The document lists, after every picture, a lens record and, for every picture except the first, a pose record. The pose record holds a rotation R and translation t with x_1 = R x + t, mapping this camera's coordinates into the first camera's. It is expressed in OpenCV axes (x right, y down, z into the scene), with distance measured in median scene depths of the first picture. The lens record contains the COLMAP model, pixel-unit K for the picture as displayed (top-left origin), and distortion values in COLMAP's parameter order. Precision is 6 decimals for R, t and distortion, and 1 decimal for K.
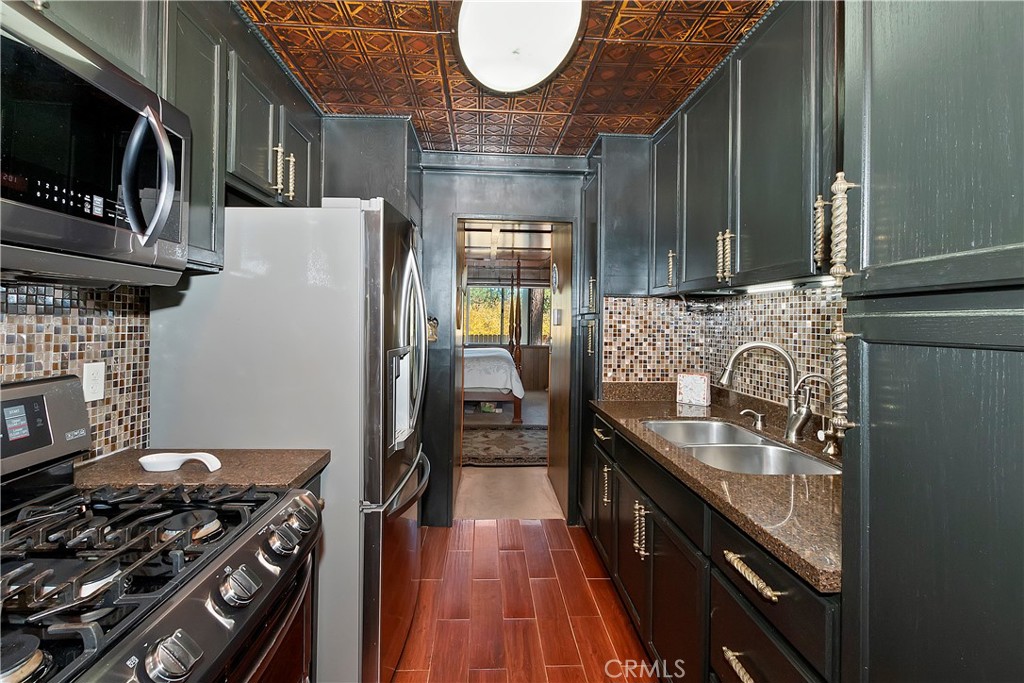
lens RADIAL K [[457.3, 0, 495.9], [0, 457.3, 321.8], [0, 0, 1]] dist [0.013457, -0.000052]
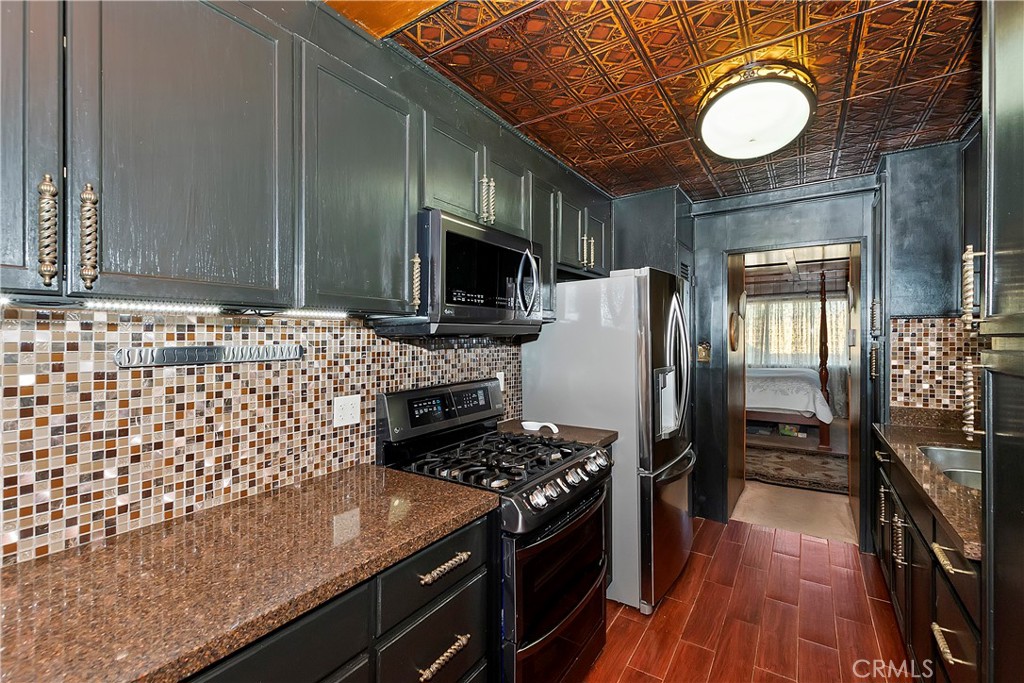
lens RADIAL K [[445.0, 0, 501.2], [0, 445.0, 341.1], [0, 0, 1]] dist [-0.000088, -0.000318]
pose [[0.808766, -0.014524, -0.587952, 0.177874], [0.016744, 0.999858, -0.001667, -0.028488], [0.587893, -0.008497, 0.808894, -0.381979]]
